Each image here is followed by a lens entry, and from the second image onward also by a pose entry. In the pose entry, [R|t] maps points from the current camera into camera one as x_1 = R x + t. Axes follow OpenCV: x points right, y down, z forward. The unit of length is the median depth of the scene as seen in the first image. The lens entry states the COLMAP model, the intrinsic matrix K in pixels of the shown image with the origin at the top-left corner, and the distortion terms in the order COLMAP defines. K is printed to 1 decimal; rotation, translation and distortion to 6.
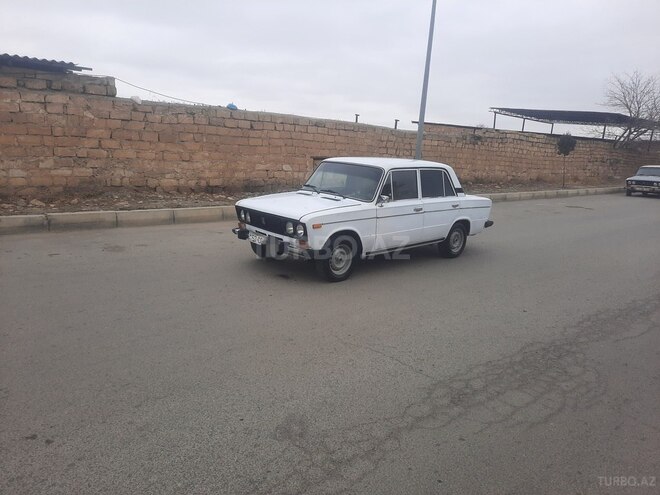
lens RADIAL K [[477.9, 0, 329.7], [0, 477.9, 251.2], [0, 0, 1]] dist [0.071107, -0.065960]
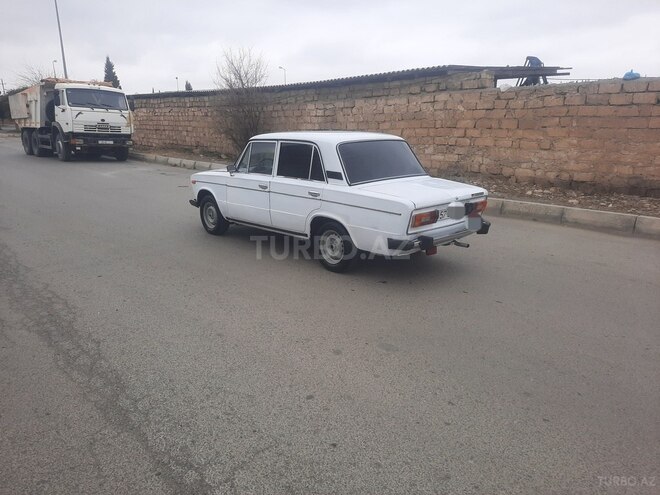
lens RADIAL K [[478.9, 0, 330.0], [0, 478.9, 247.5], [0, 0, 1]] dist [0.077189, -0.077964]
pose [[0.038762, 0.197224, -0.979592, 0.661914], [-0.221015, 0.957741, 0.184079, -0.104746], [0.974500, 0.209369, 0.080713, 0.661342]]
